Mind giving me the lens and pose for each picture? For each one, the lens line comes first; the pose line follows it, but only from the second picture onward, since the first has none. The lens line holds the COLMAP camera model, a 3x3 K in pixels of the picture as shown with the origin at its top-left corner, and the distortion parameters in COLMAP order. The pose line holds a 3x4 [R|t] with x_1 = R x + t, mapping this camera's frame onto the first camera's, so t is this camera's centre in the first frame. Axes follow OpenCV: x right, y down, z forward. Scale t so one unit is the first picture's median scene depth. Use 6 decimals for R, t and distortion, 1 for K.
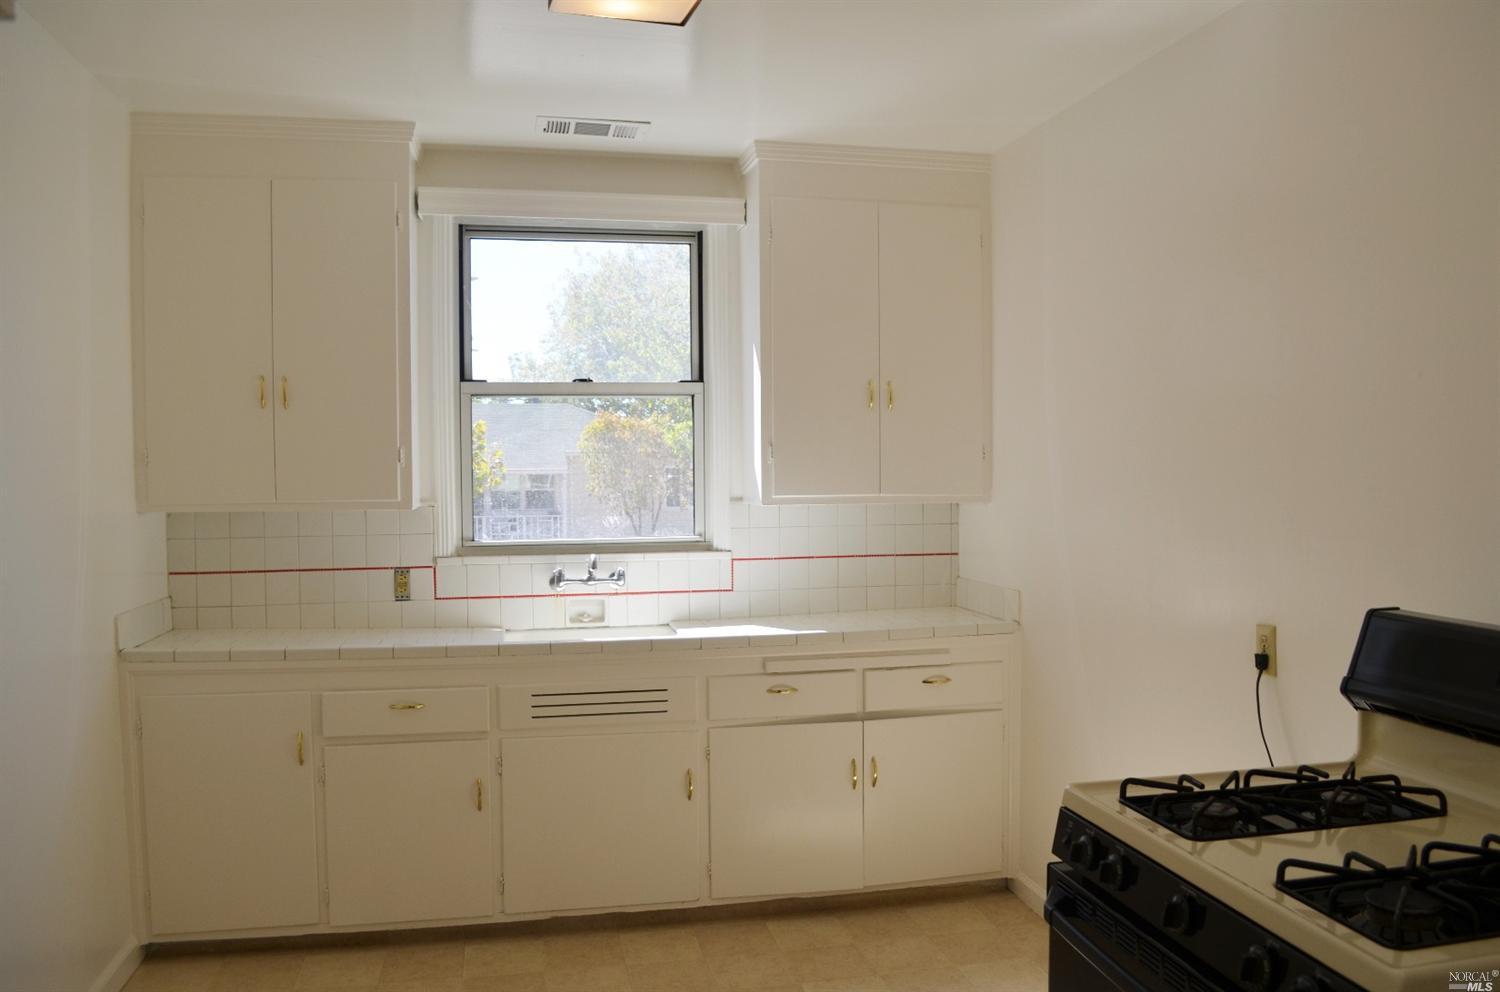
lens RADIAL K [[1195.7, 0, 781.9], [0, 1195.7, 495.0], [0, 0, 1]] dist [-0.086736, 0.019815]
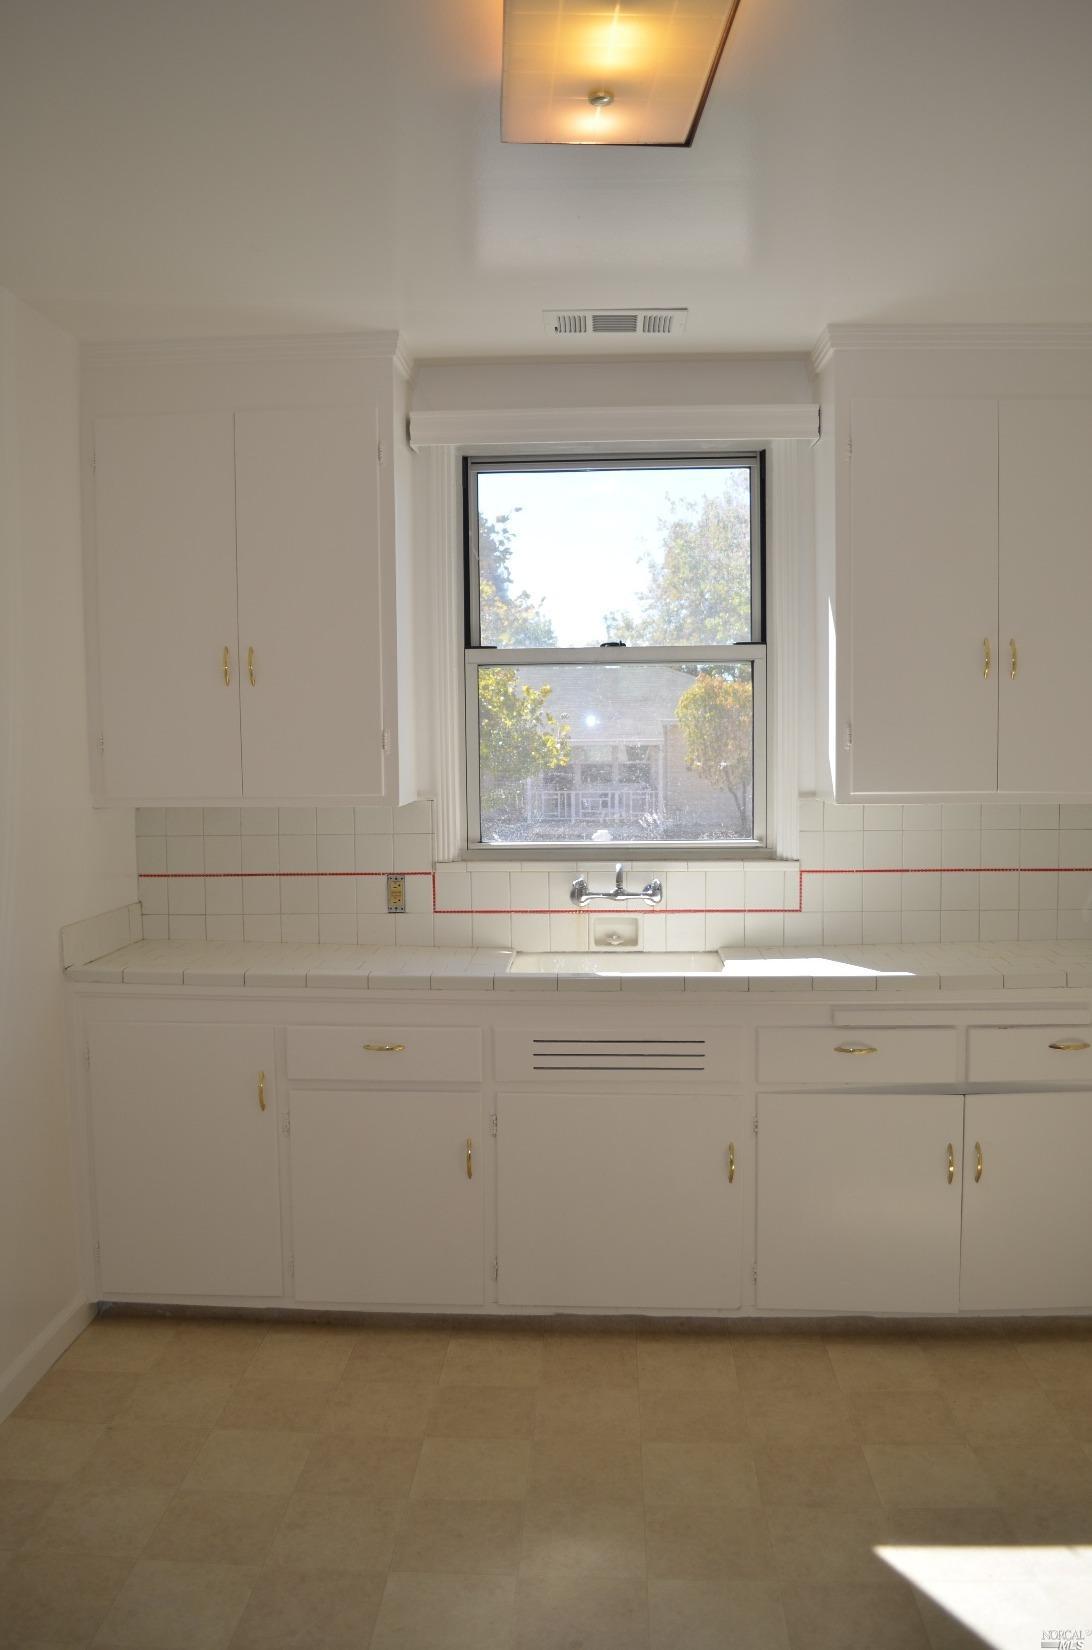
lens RADIAL K [[1315.3, 0, 546.8], [0, 1315.3, 820.0], [0, 0, 1]] dist [-0.086736, 0.019815]
pose [[0.962665, 0.015136, -0.270271, 0.033162], [-0.004068, 0.999132, 0.041466, -0.016345], [0.270664, -0.038818, 0.961891, 0.147757]]
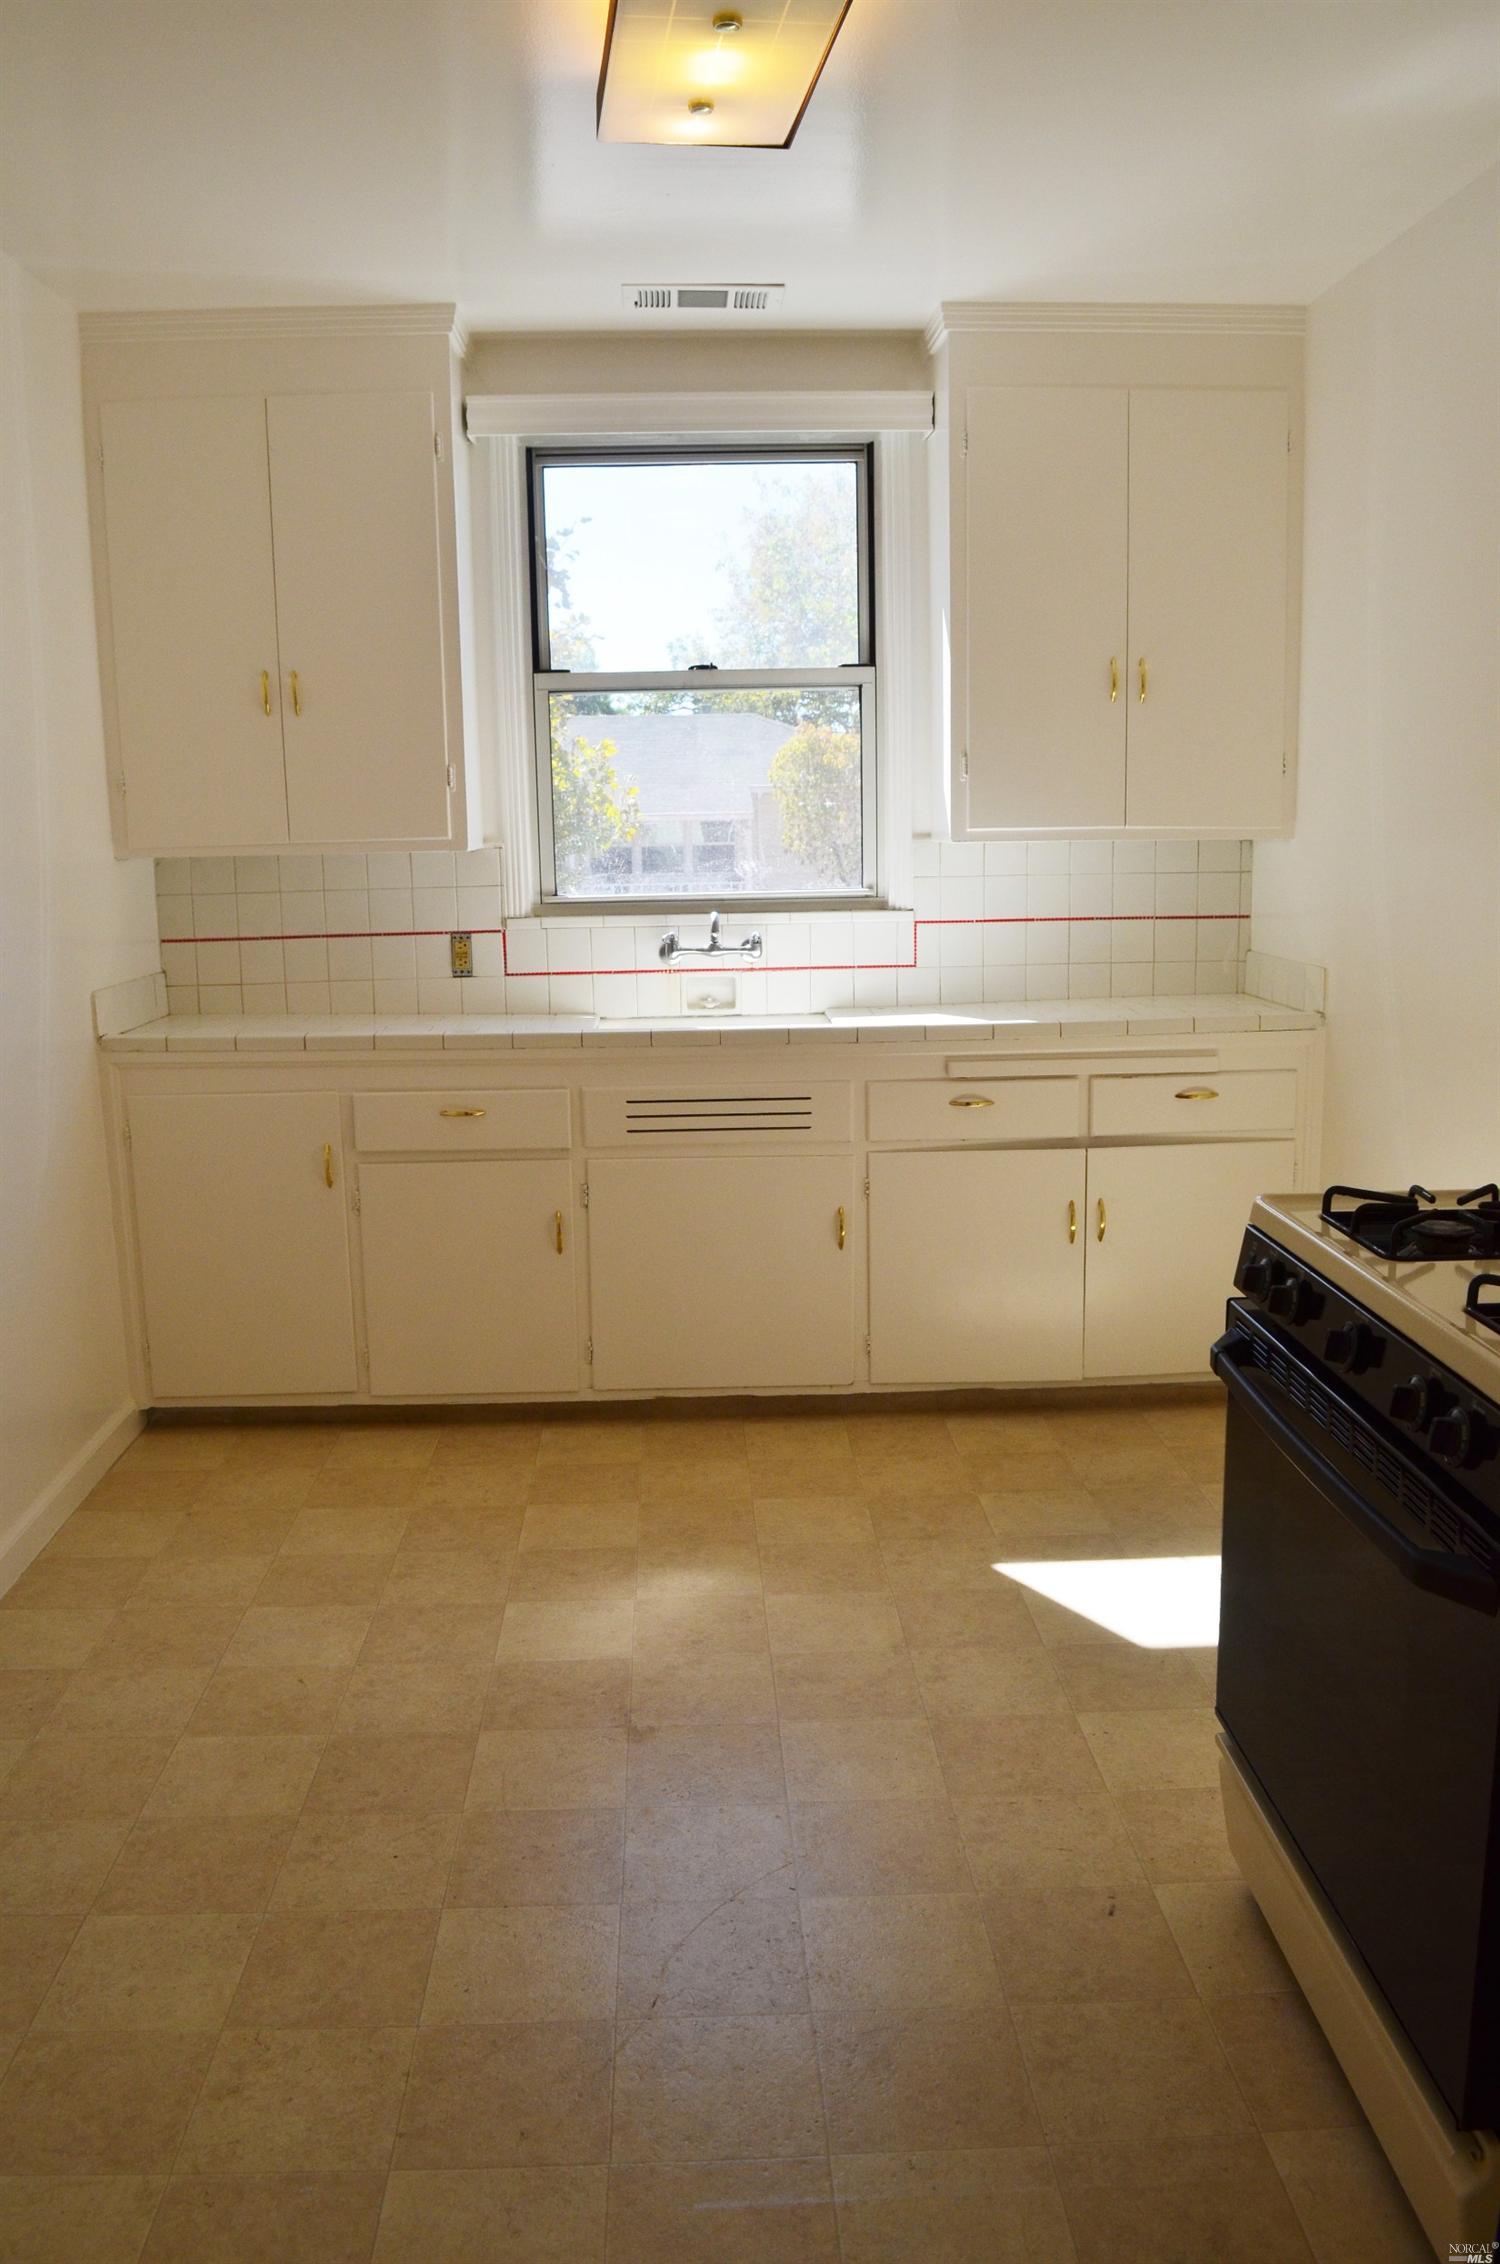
lens RADIAL K [[1803.8, 0, 751.8], [0, 1803.8, 1120.7], [0, 0, 1]] dist [-0.083833, 0.007261]
pose [[0.982830, 0.021220, -0.183289, 0.068032], [0.005881, 0.989257, 0.146065, 0.015939], [0.184419, -0.144635, 0.972147, -0.073948]]
